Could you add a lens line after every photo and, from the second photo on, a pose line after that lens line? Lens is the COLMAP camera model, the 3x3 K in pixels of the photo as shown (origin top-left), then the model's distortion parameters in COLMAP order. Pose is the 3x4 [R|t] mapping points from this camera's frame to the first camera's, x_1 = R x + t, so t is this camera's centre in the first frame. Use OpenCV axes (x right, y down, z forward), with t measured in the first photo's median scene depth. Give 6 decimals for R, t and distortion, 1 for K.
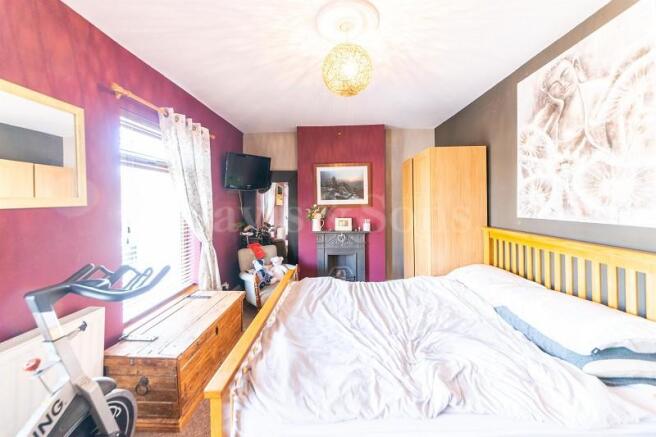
lens RADIAL K [[233.9, 0, 332.6], [0, 233.9, 204.2], [0, 0, 1]] dist [-0.002147, -0.000927]
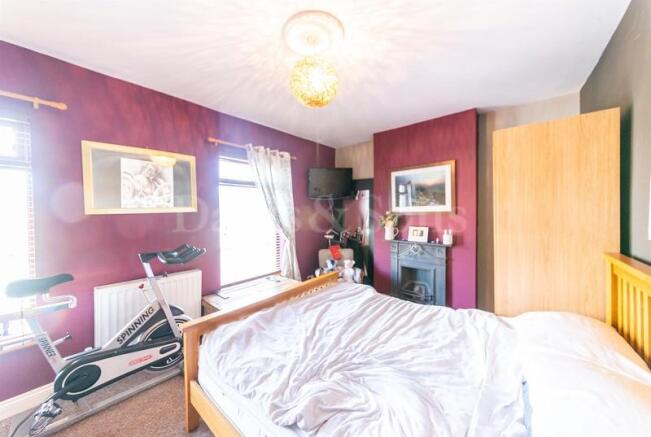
lens RADIAL K [[232.1, 0, 325.2], [0, 232.1, 213.7], [0, 0, 1]] dist [-0.002147, -0.000927]
pose [[0.781431, 0.010225, -0.623908, 0.608196], [-0.004197, 0.999929, 0.011131, 0.000512], [0.623978, -0.006080, 0.781418, 0.181938]]
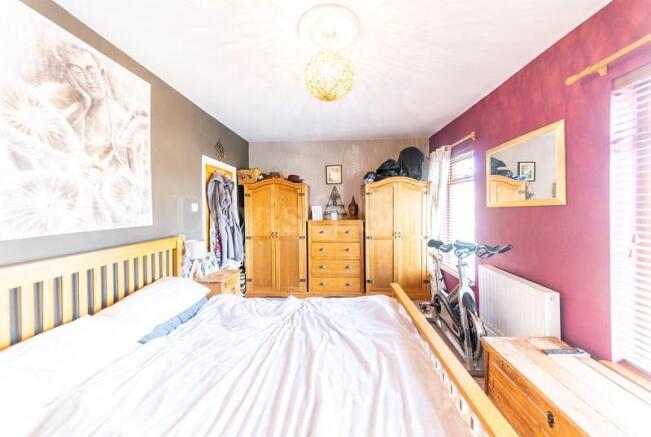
lens RADIAL K [[232.1, 0, 329.4], [0, 232.1, 211.1], [0, 0, 1]] dist [-0.002147, -0.000927]
pose [[-0.999558, 0.019556, 0.022398, 0.041353], [0.020051, 0.999555, 0.022096, -0.006218], [-0.021956, 0.022535, -0.999505, 1.643290]]
